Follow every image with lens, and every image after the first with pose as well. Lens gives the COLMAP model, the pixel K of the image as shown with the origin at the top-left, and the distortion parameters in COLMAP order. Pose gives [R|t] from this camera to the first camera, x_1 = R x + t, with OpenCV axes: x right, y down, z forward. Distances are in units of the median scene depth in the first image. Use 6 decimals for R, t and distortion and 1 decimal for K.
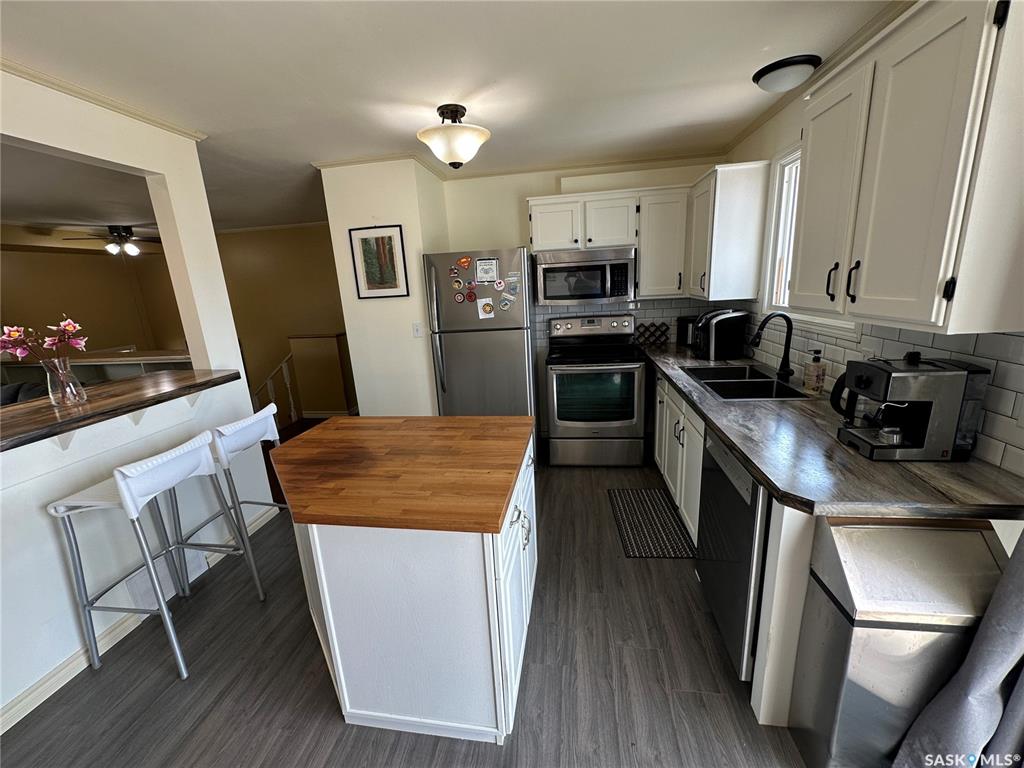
lens RADIAL K [[407.4, 0, 512.0], [0, 407.4, 384.0], [0, 0, 1]] dist [-0.003812, 0.000219]
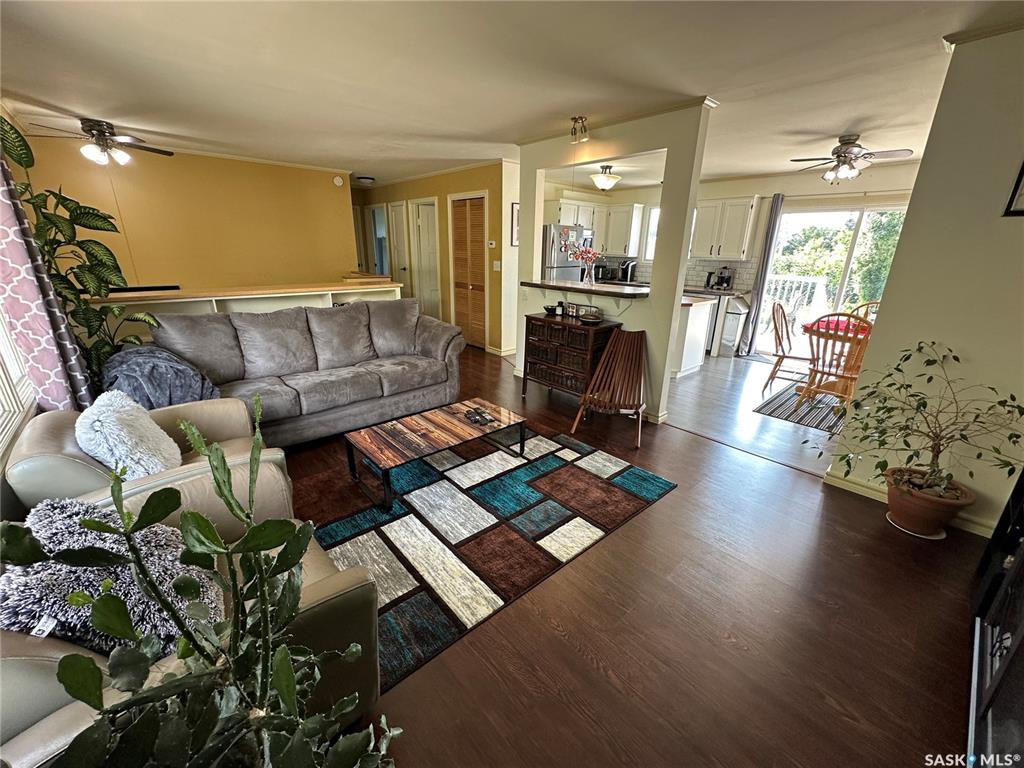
lens RADIAL K [[407.4, 0, 512.0], [0, 407.4, 384.0], [0, 0, 1]] dist [-0.003812, 0.000219]
pose [[0.638127, -0.181615, 0.748204, -2.400569], [0.134157, 0.983143, 0.124222, 0.188274], [-0.758153, 0.021108, 0.651735, -0.086251]]
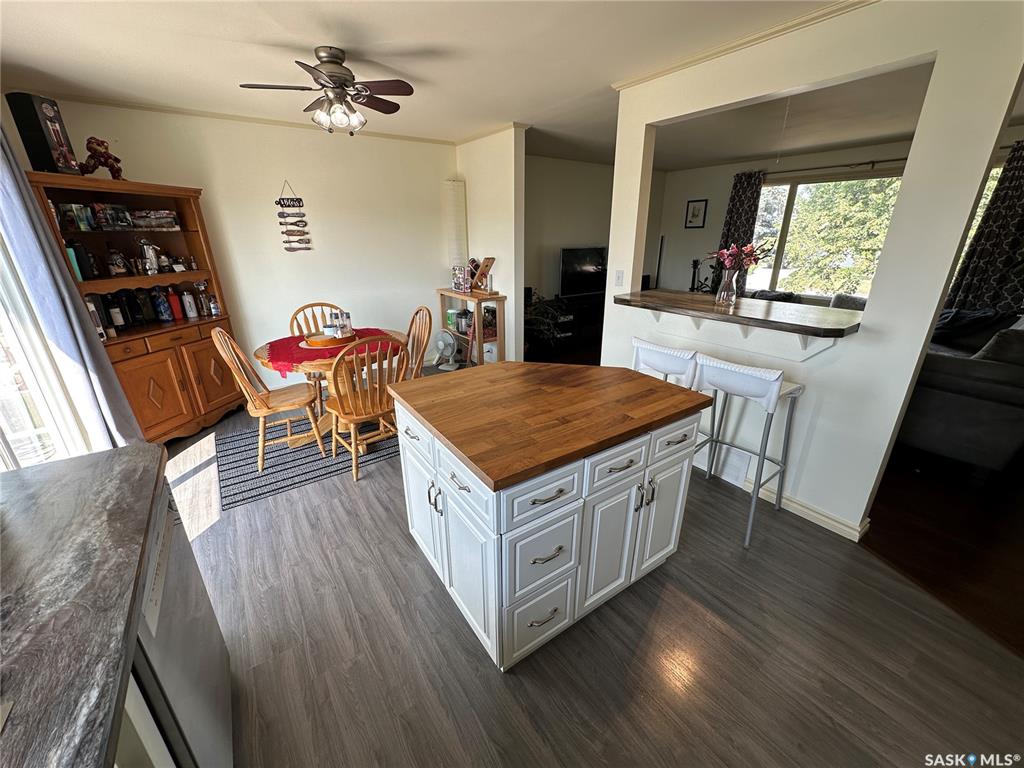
lens RADIAL K [[407.4, 0, 512.0], [0, 407.4, 384.0], [0, 0, 1]] dist [-0.003812, 0.000219]
pose [[-0.727281, 0.294804, -0.619800, 0.304122], [-0.119251, 0.835039, 0.537111, -0.299566], [0.675900, 0.464543, -0.572153, 1.112252]]
